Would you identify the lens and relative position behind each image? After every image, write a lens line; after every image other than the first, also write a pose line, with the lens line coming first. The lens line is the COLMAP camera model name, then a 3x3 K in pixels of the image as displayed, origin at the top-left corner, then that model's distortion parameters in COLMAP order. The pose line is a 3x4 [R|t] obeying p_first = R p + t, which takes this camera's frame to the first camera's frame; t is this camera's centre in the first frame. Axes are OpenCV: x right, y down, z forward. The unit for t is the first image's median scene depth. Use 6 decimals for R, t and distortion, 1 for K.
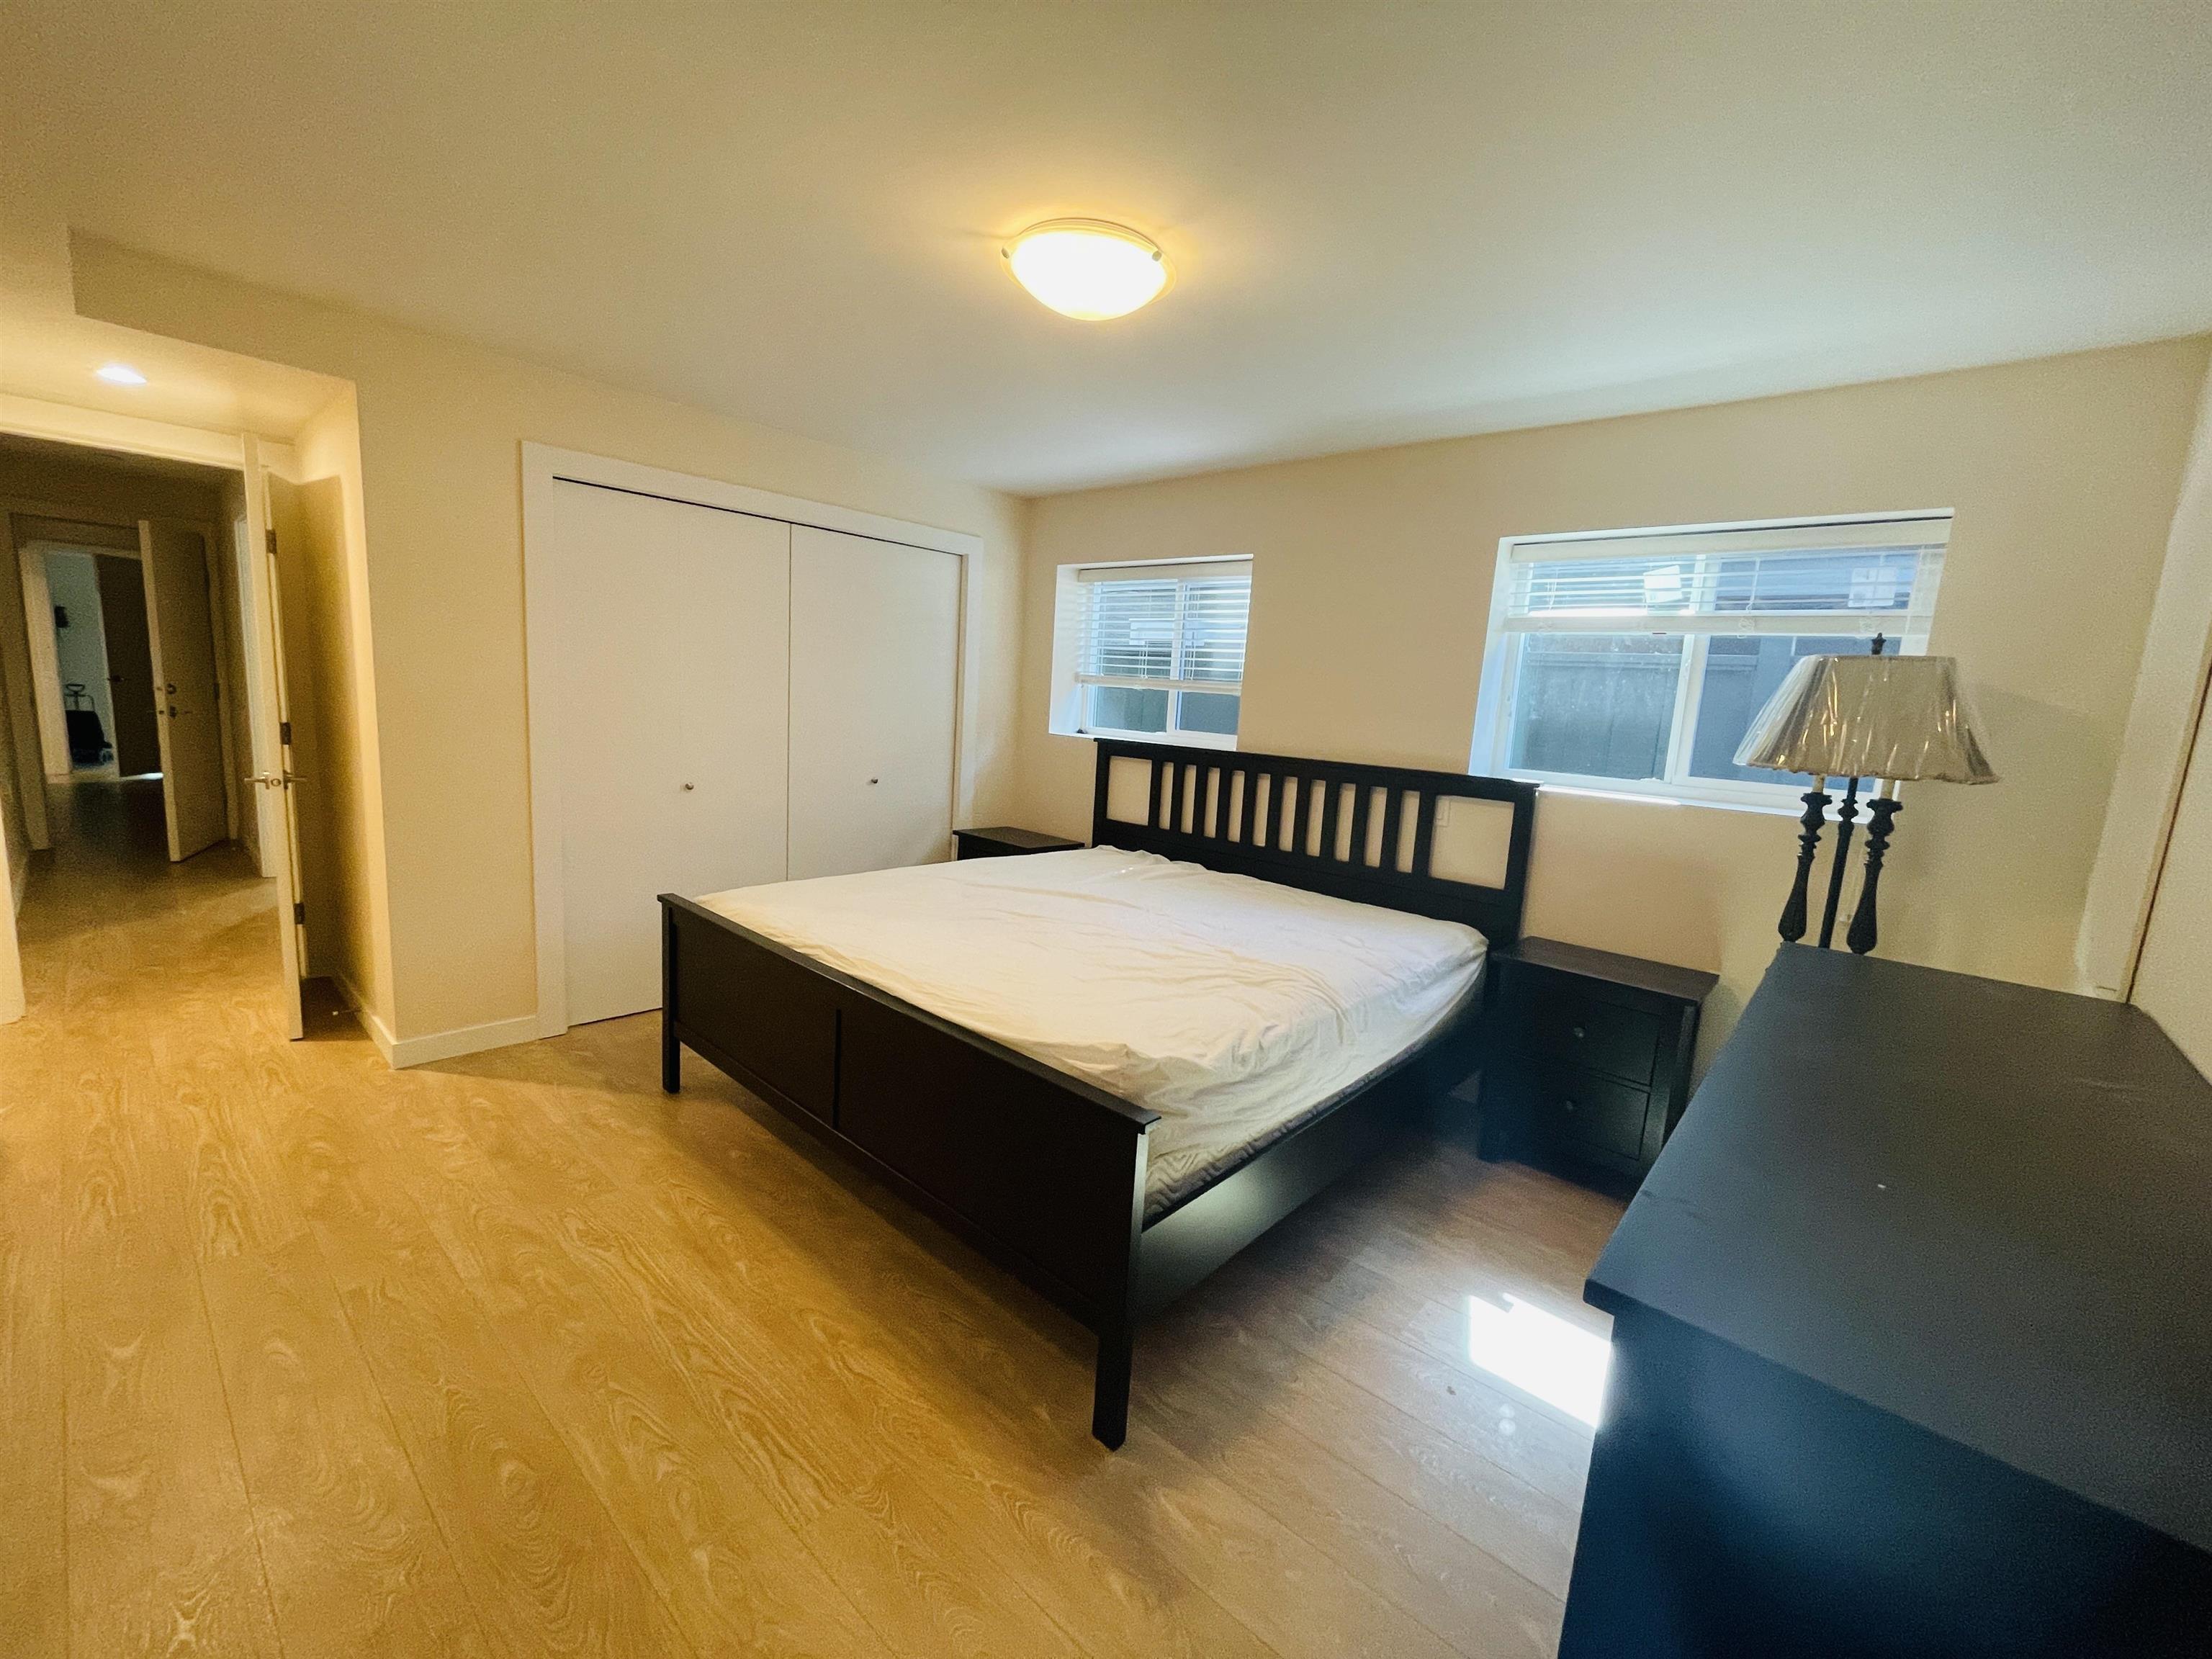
lens RADIAL K [[897.1, 0, 1100.4], [0, 897.1, 828.4], [0, 0, 1]] dist [0.000453, -0.000381]
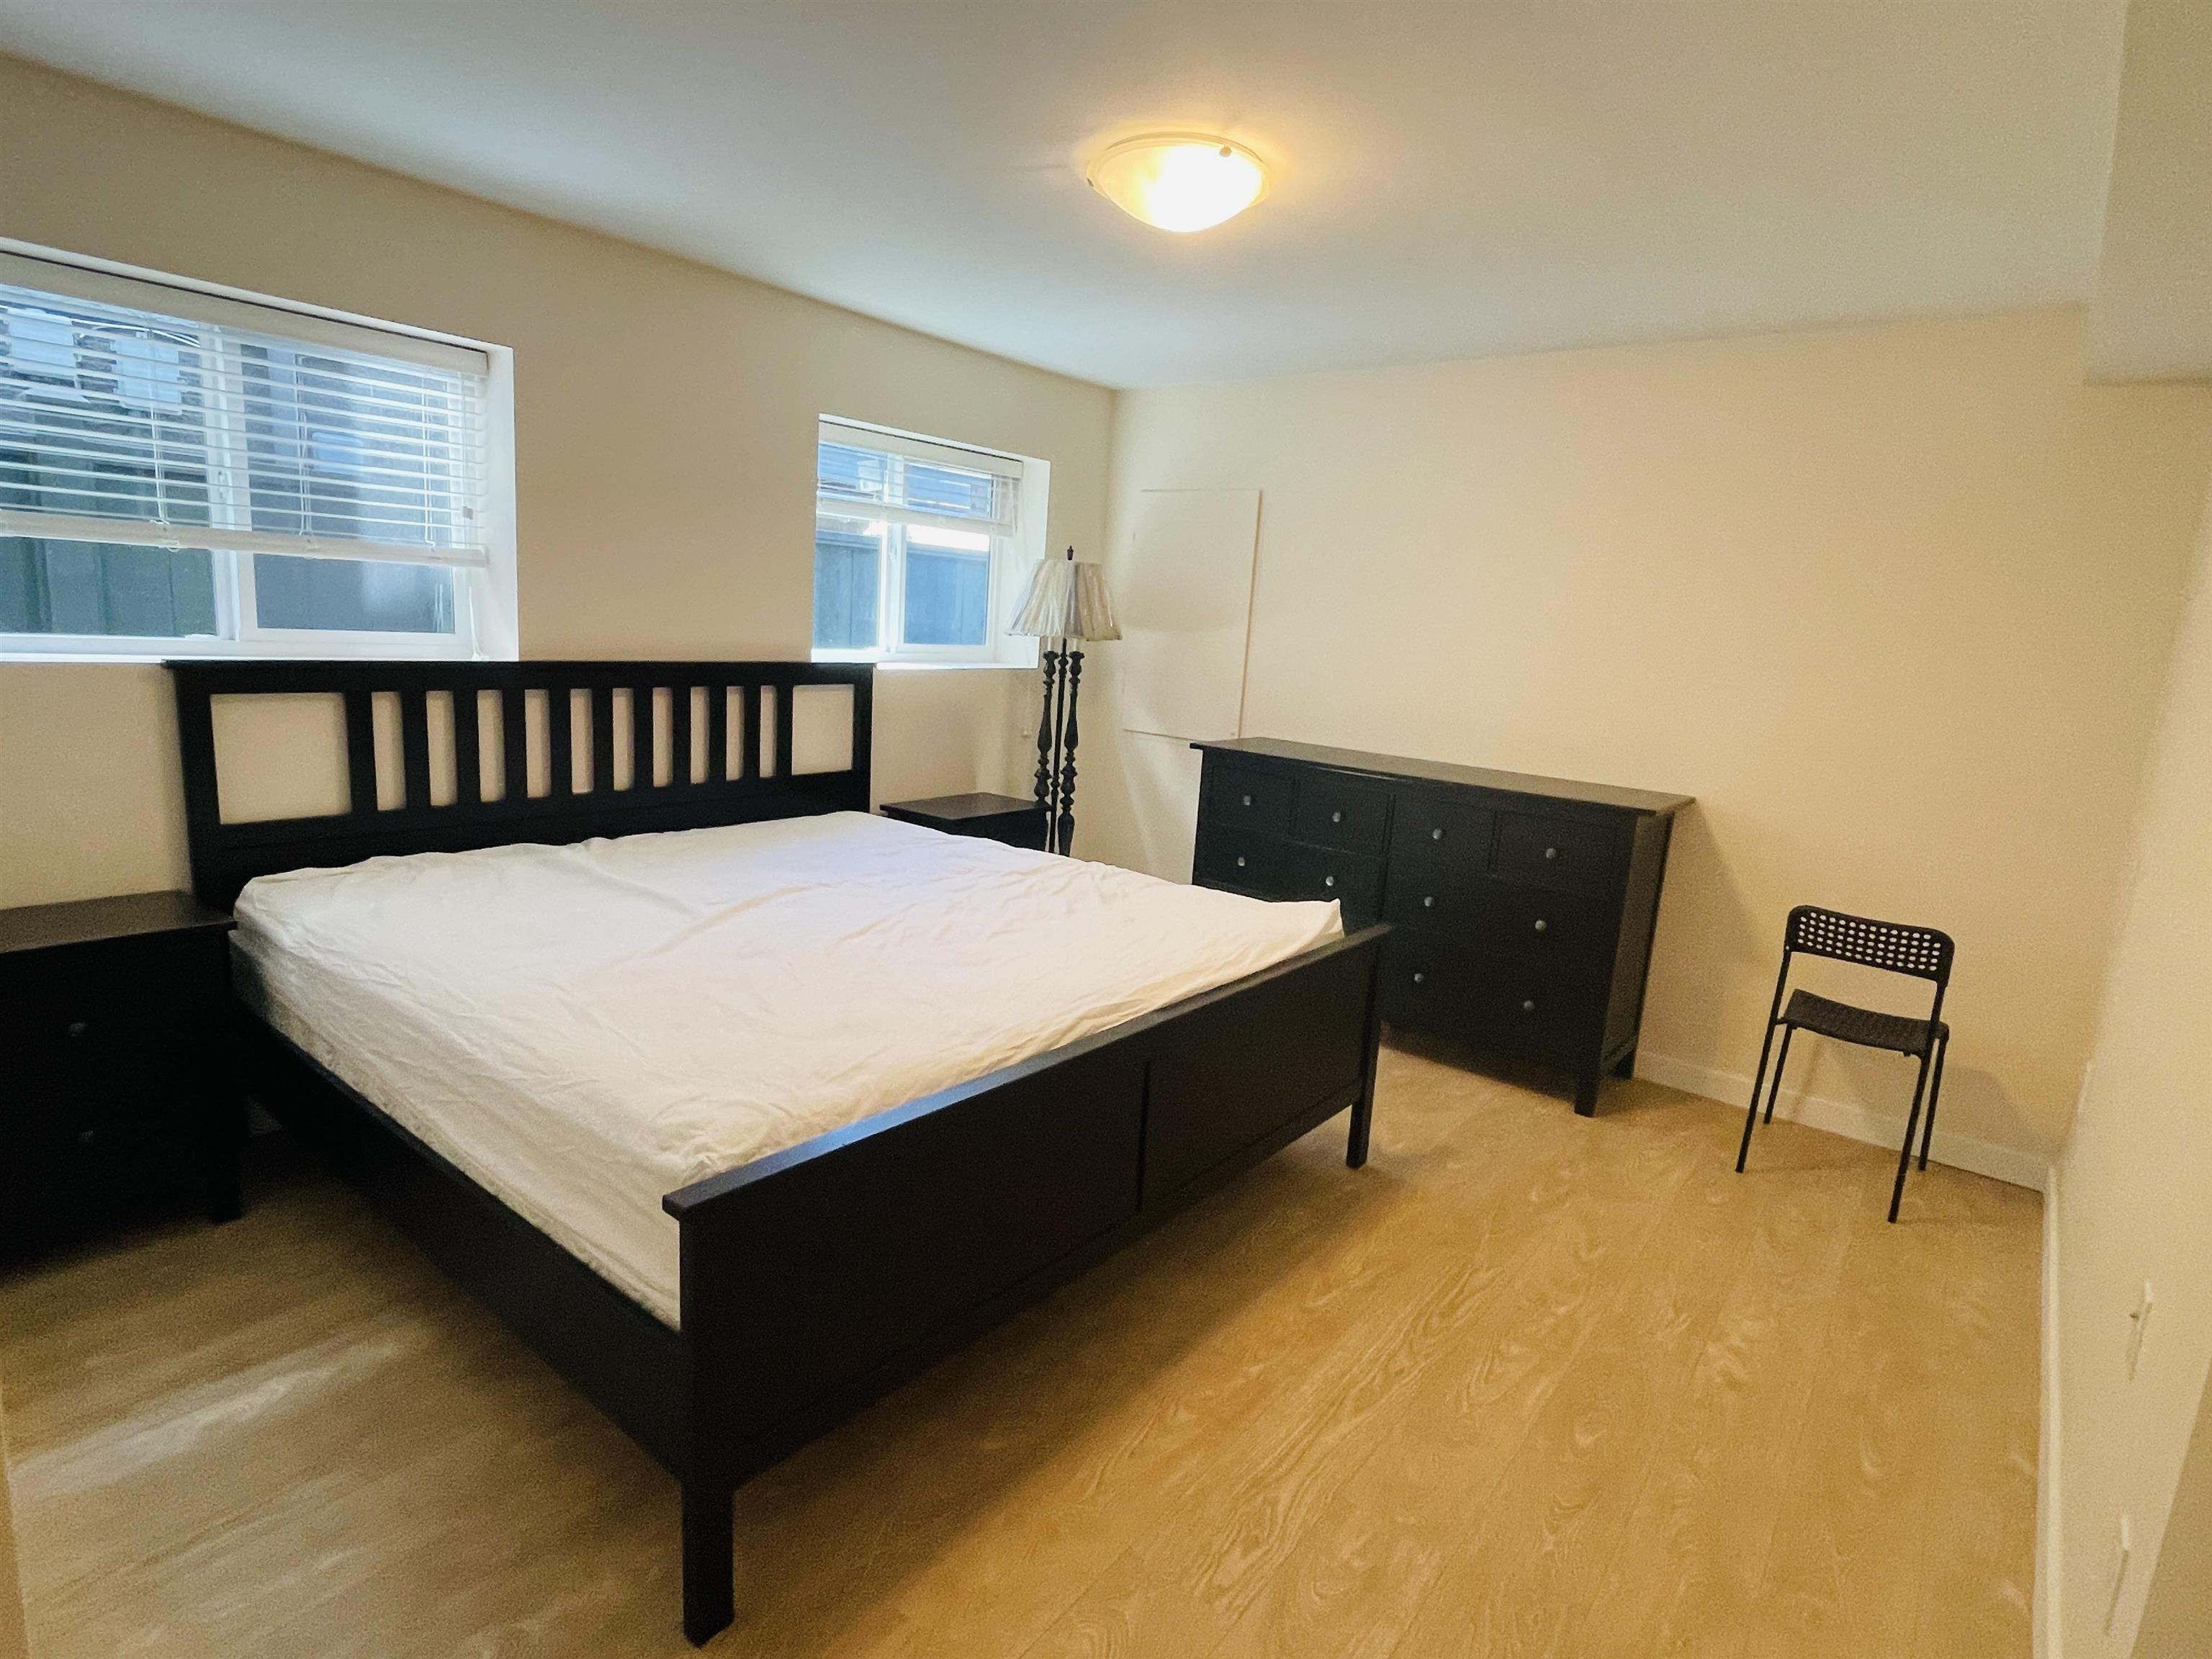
lens RADIAL K [[1157.0, 0, 1106.0], [0, 1157.0, 829.5], [0, 0, 1]] dist [-0.001352, -0.000167]
pose [[-0.059033, -0.248515, 0.966827, -0.929345], [0.082595, 0.963980, 0.252826, -0.189162], [-0.994833, 0.094780, -0.036381, 0.814752]]
